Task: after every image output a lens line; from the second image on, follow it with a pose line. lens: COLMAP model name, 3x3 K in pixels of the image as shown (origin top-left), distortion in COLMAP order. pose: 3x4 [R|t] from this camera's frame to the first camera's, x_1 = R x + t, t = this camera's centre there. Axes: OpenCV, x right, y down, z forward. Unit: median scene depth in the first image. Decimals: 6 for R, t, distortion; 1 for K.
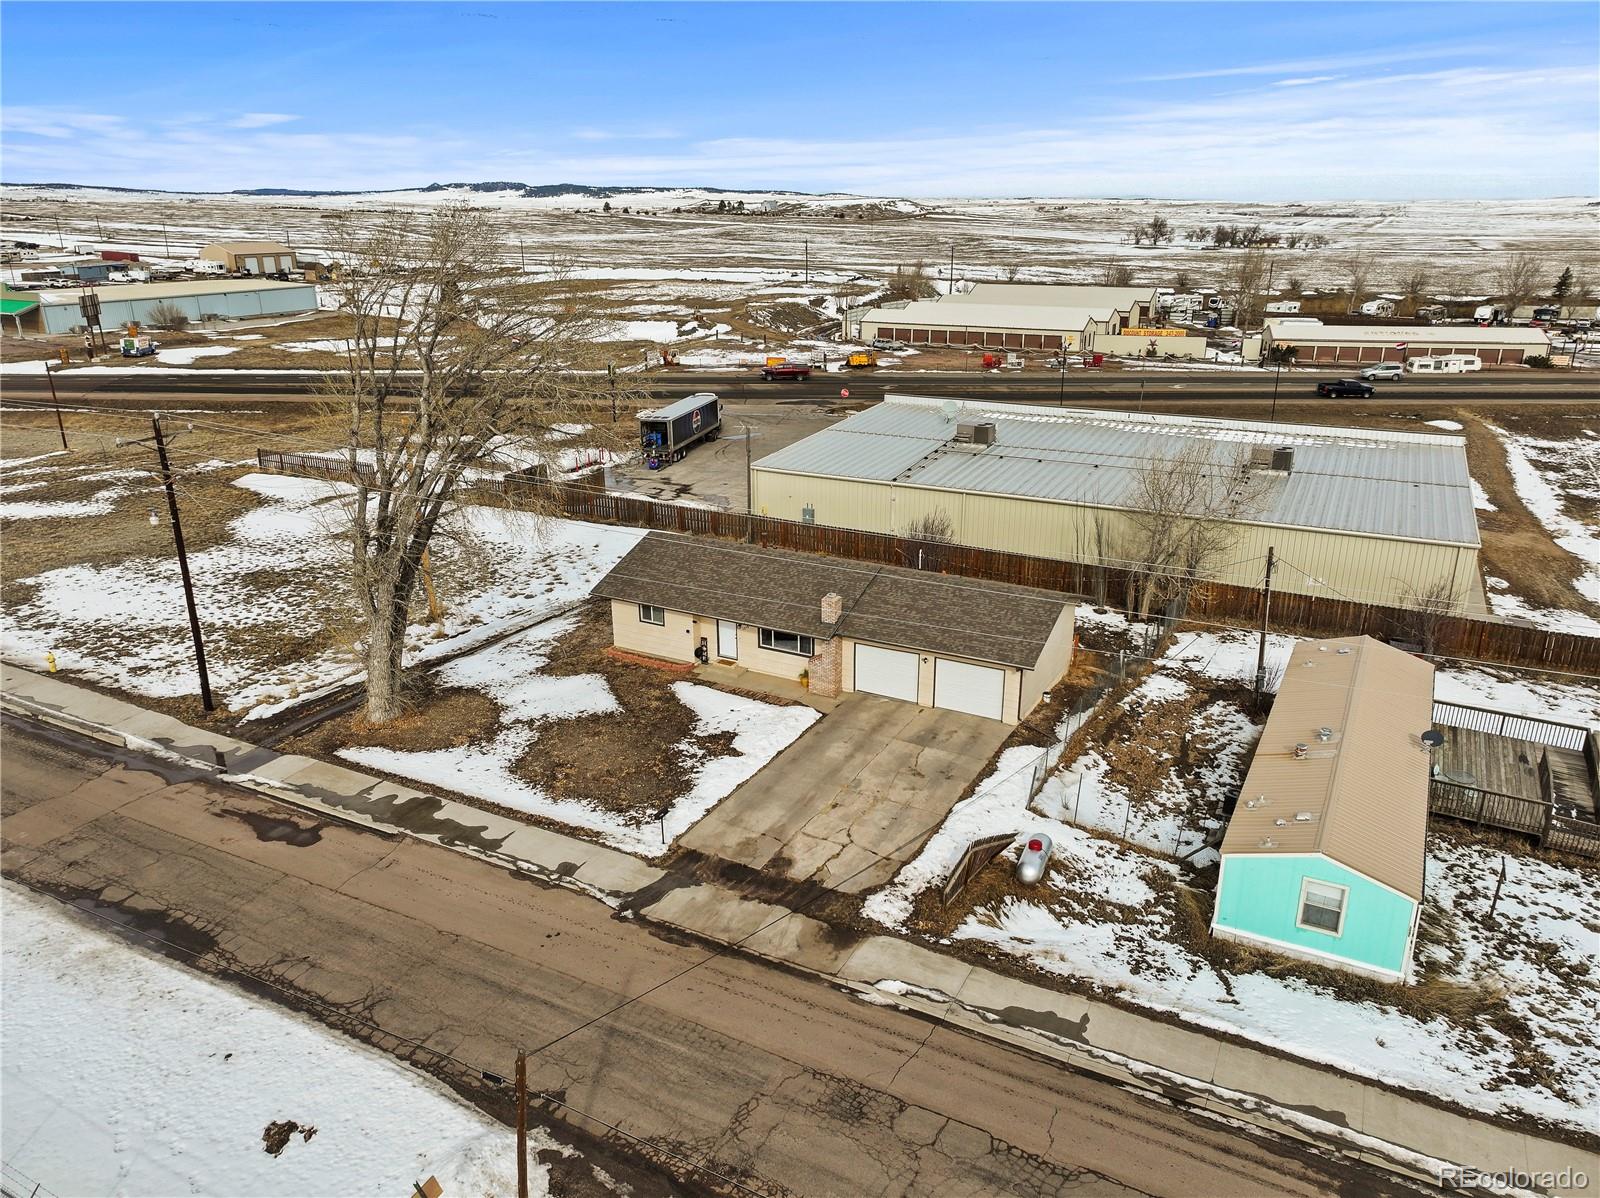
lens RADIAL K [[1121.2, 0, 806.6], [0, 1121.2, 599.8], [0, 0, 1]] dist [0.005961, 0.011216]
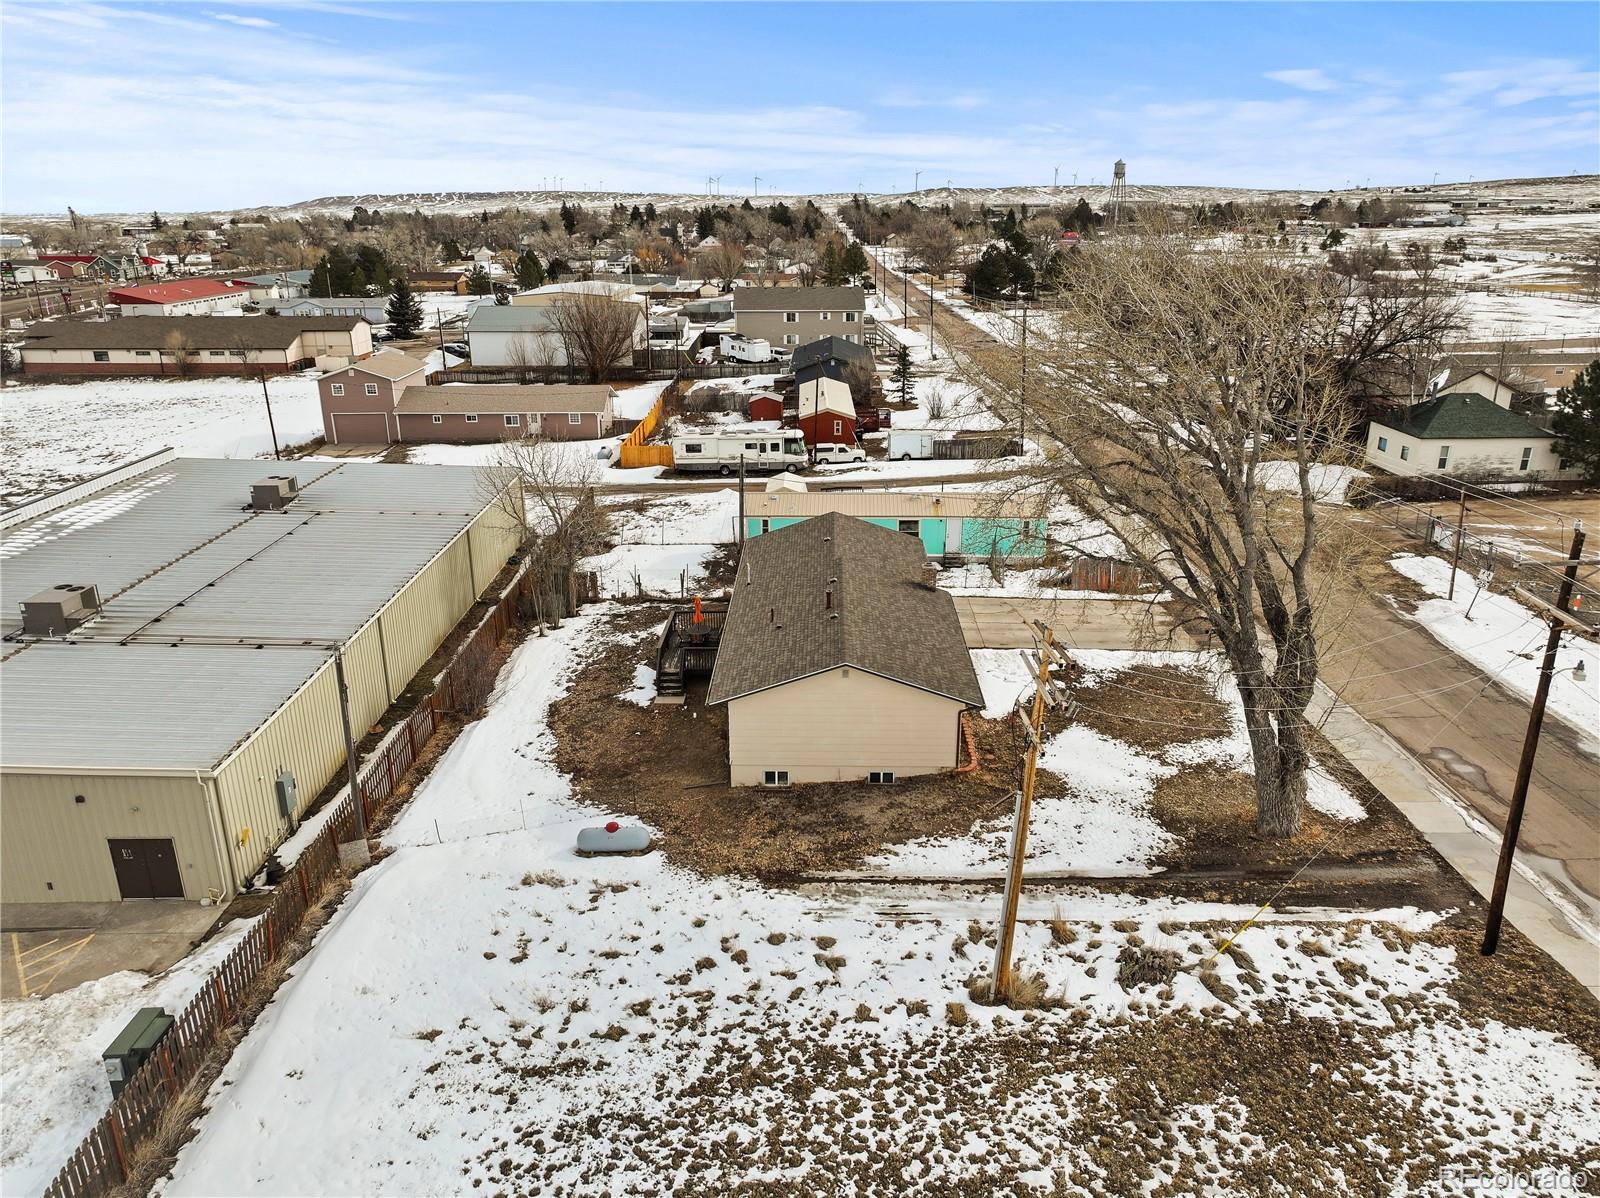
lens RADIAL K [[1113.8, 0, 800.0], [0, 1113.8, 599.0], [0, 0, 1]] dist [0.006248, 0.000216]
pose [[-0.451364, -0.290902, 0.843592, -0.827518], [0.304788, 0.838257, 0.452139, -0.493051], [-0.838675, 0.461195, -0.289696, 1.407411]]
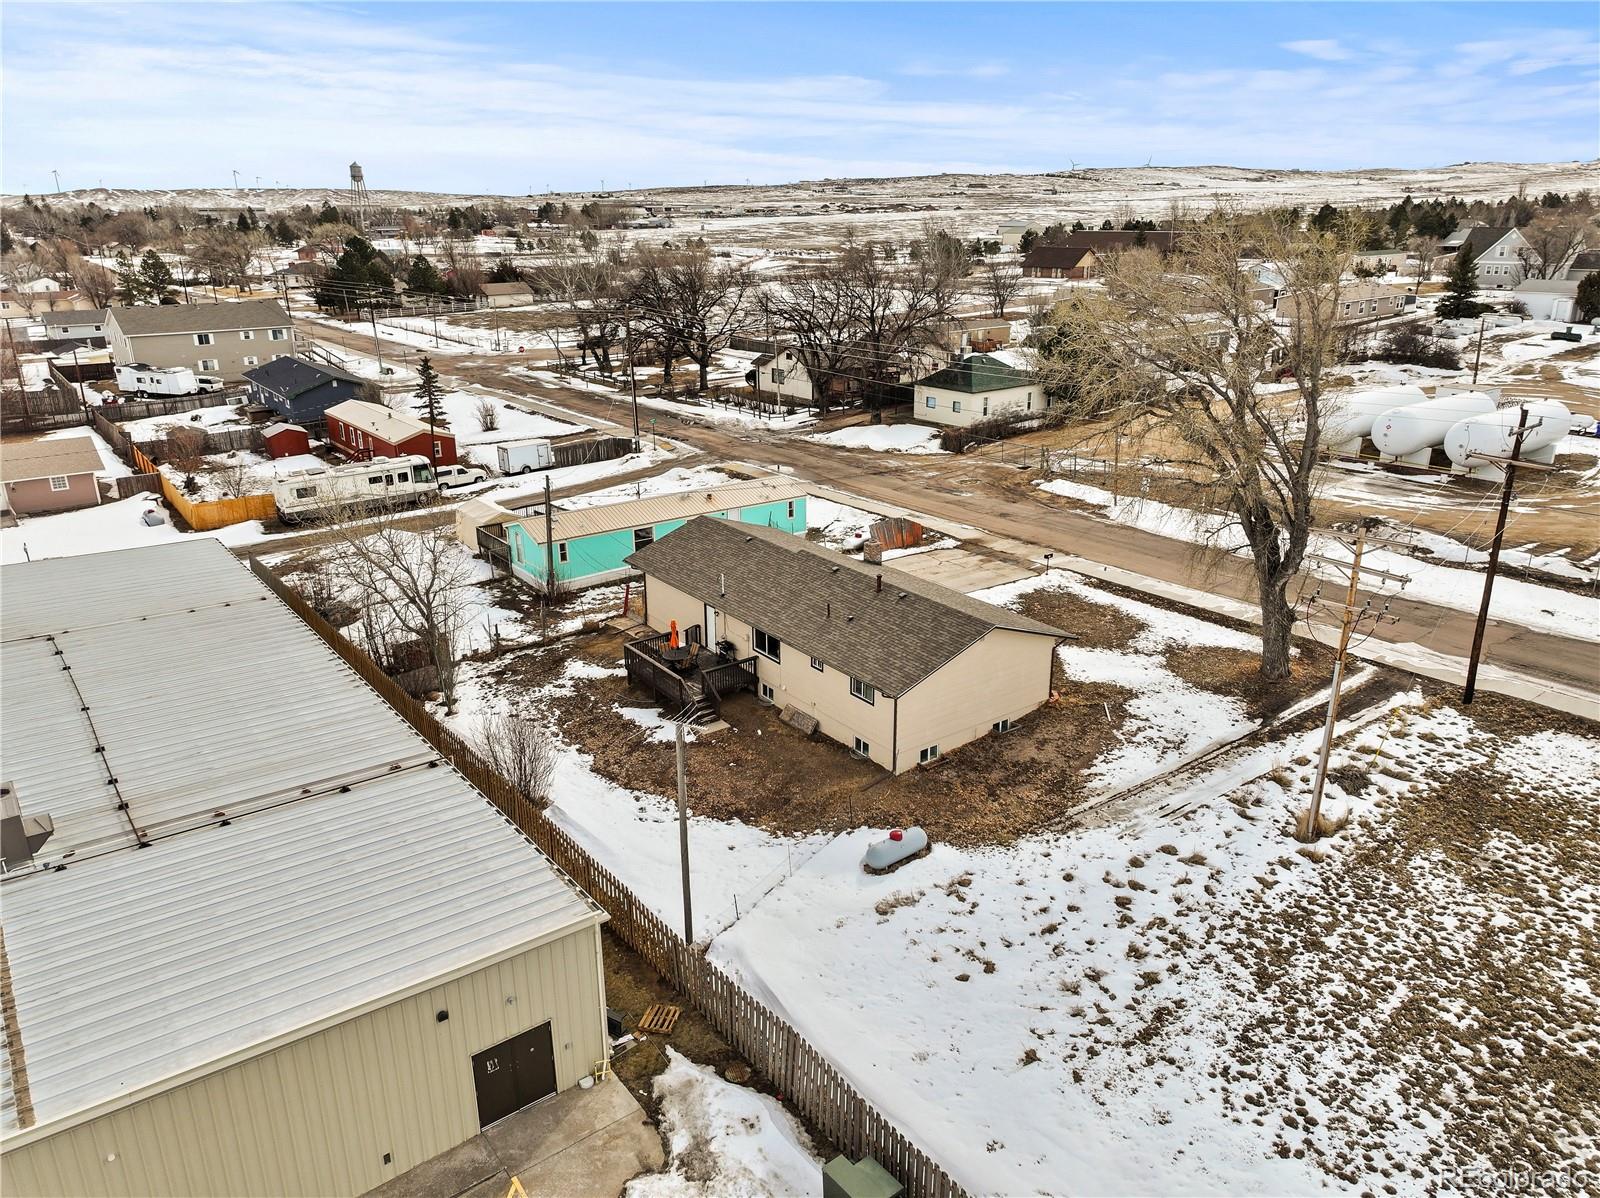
lens RADIAL K [[1116.1, 0, 803.4], [0, 1116.1, 605.6], [0, 0, 1]] dist [0.005933, 0.007747]
pose [[-0.902110, -0.135725, 0.409606, -0.385837], [0.154390, 0.784883, 0.600102, -0.640817], [-0.402942, 0.604597, -0.687096, 1.826228]]
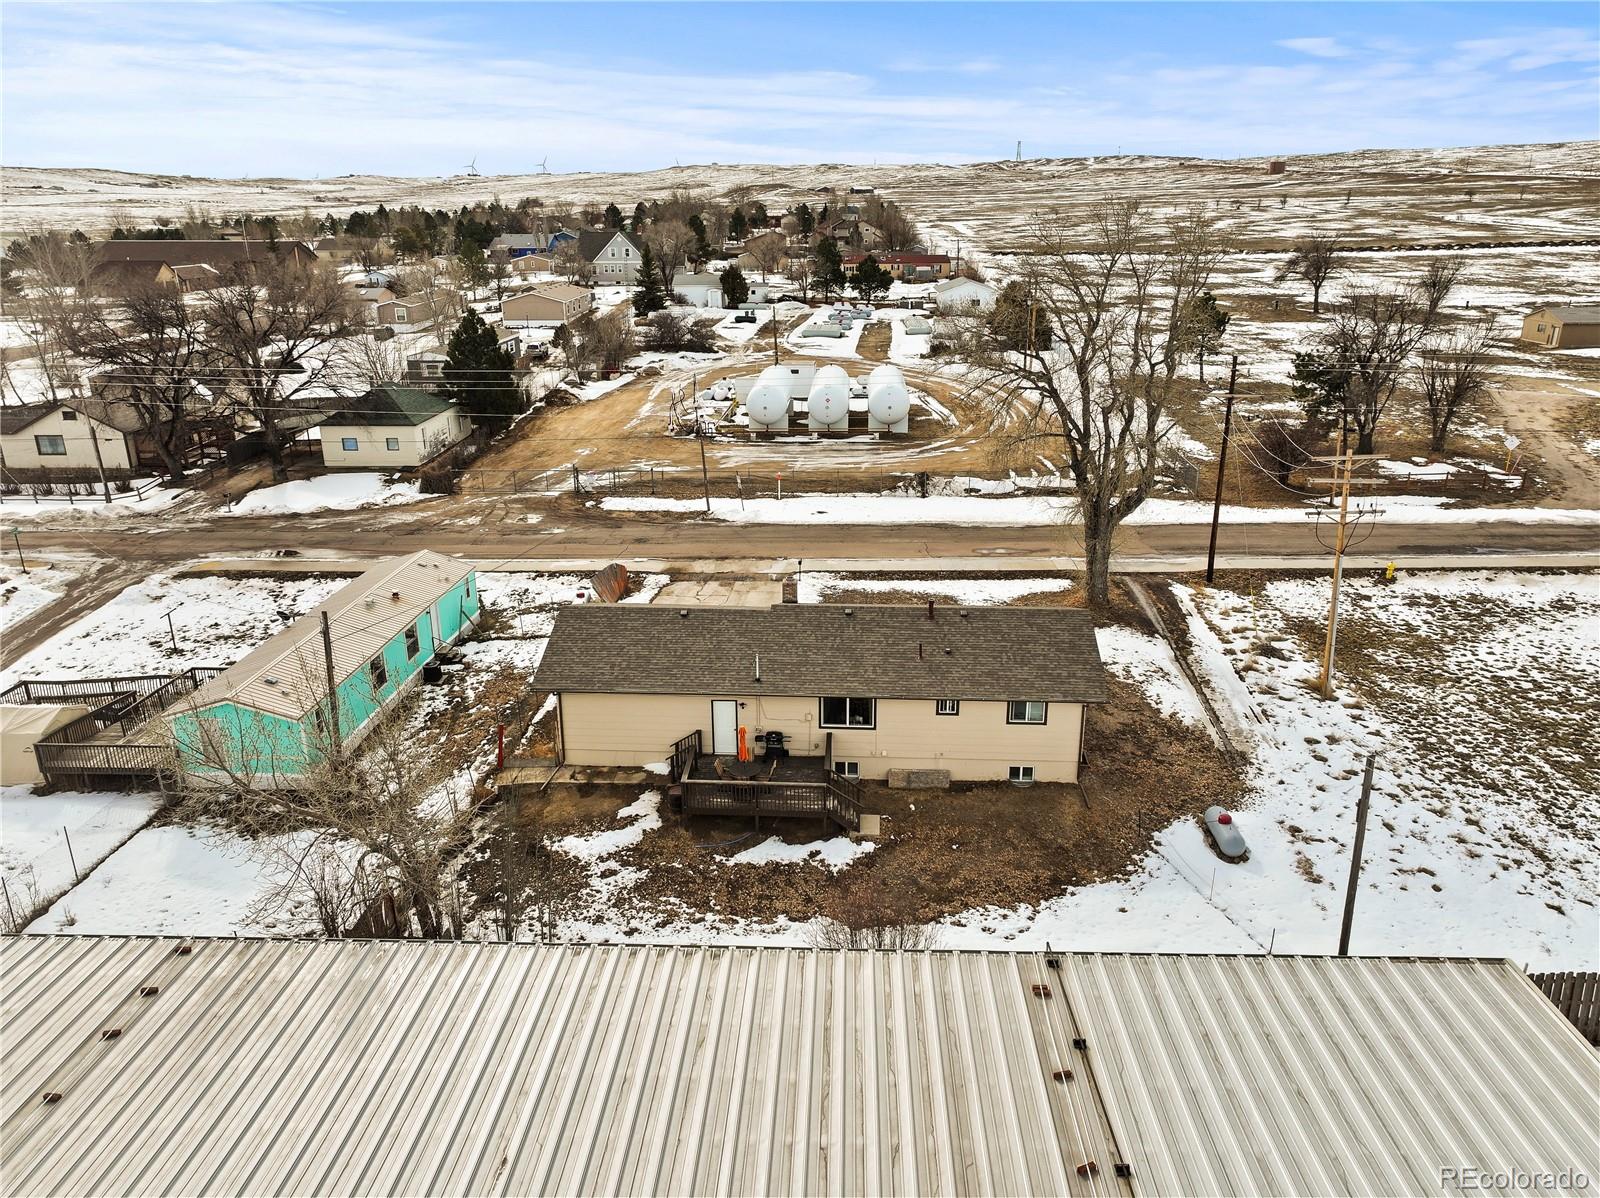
lens RADIAL K [[1121.2, 0, 806.6], [0, 1121.2, 599.8], [0, 0, 1]] dist [0.005961, 0.011216]
pose [[-0.909778, 0.146439, -0.388407, 0.405782], [-0.129574, 0.788762, 0.600887, -0.601010], [0.394354, 0.597001, -0.698623, 1.709380]]
